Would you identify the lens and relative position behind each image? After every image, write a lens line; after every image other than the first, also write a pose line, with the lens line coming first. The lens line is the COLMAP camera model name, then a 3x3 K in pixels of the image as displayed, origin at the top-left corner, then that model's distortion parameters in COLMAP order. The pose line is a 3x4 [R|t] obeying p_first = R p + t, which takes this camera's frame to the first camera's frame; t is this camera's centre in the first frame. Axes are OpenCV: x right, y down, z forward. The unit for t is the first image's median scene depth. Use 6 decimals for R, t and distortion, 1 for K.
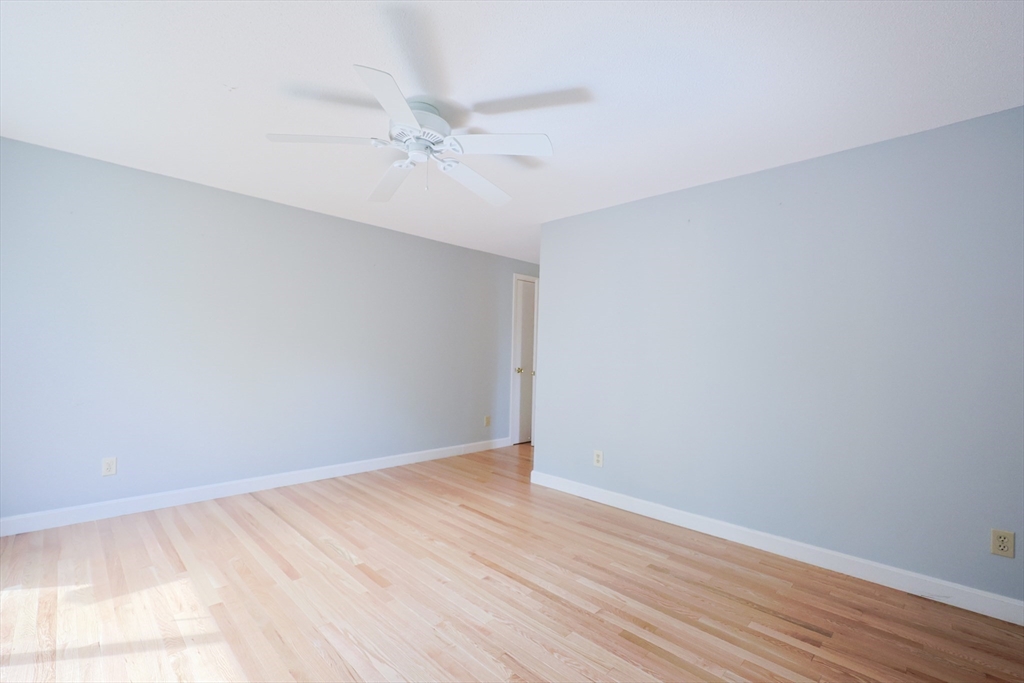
lens RADIAL K [[440.7, 0, 508.8], [0, 440.7, 342.8], [0, 0, 1]] dist [-0.001322, 0.000174]
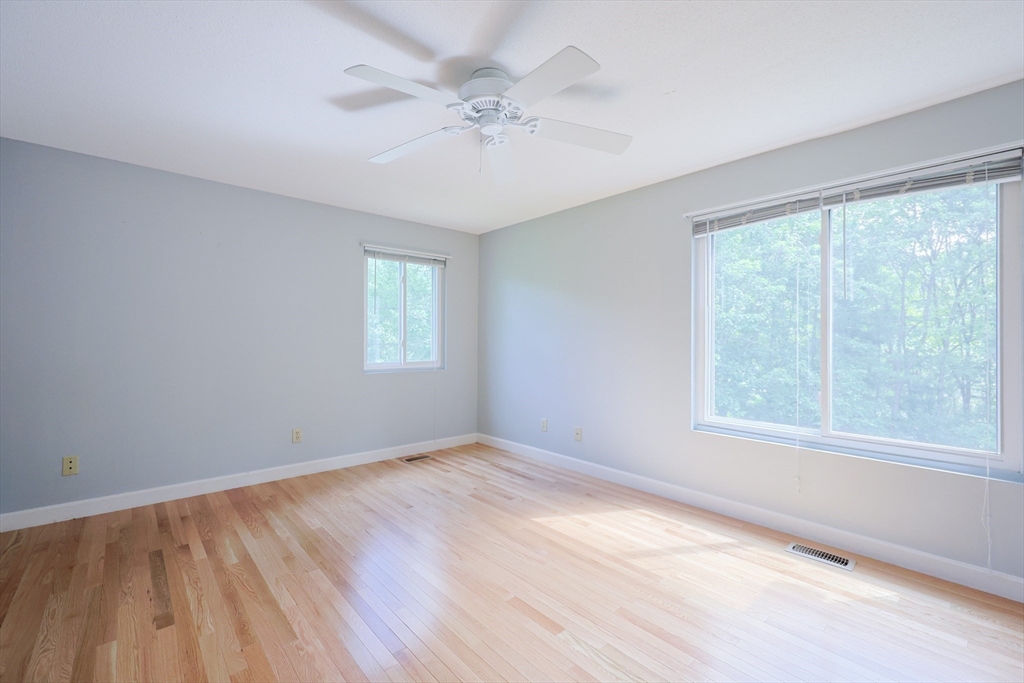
lens RADIAL K [[440.7, 0, 508.8], [0, 440.7, 342.8], [0, 0, 1]] dist [-0.001322, 0.000174]
pose [[-0.997805, -0.029125, 0.059468, -0.275809], [-0.029959, 0.999464, -0.013183, 0.031344], [-0.059052, -0.014936, -0.998143, 1.705092]]
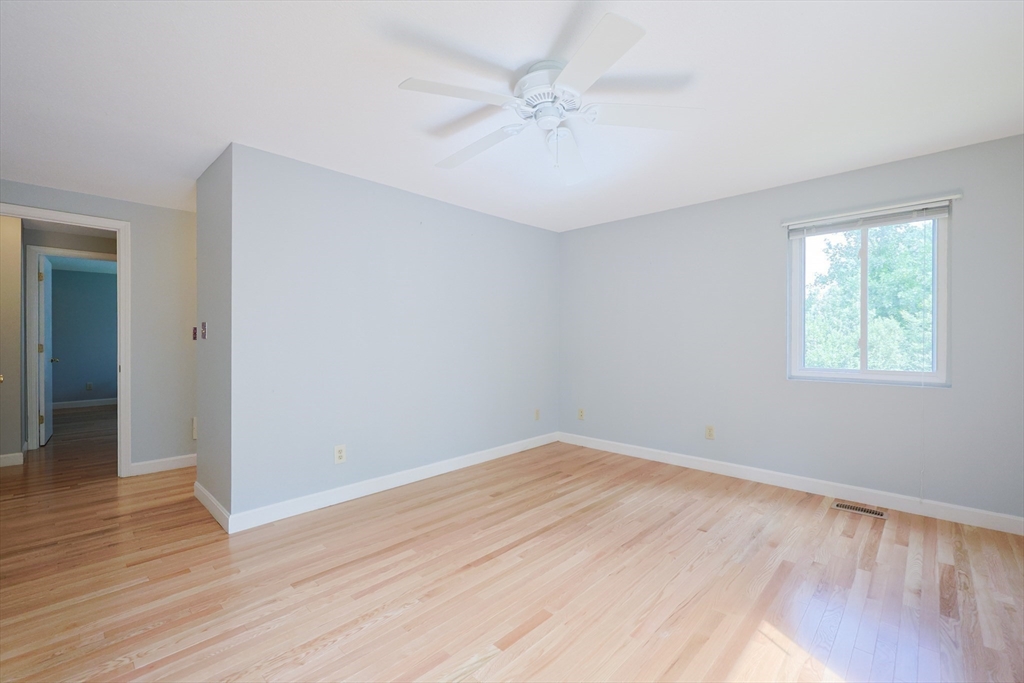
lens RADIAL K [[440.7, 0, 508.8], [0, 440.7, 342.8], [0, 0, 1]] dist [-0.001322, 0.000174]
pose [[-0.008961, -0.033145, 0.999410, -0.992650], [-0.019700, 0.999262, 0.032964, 0.000334], [-0.999766, -0.019393, -0.009607, 0.973961]]
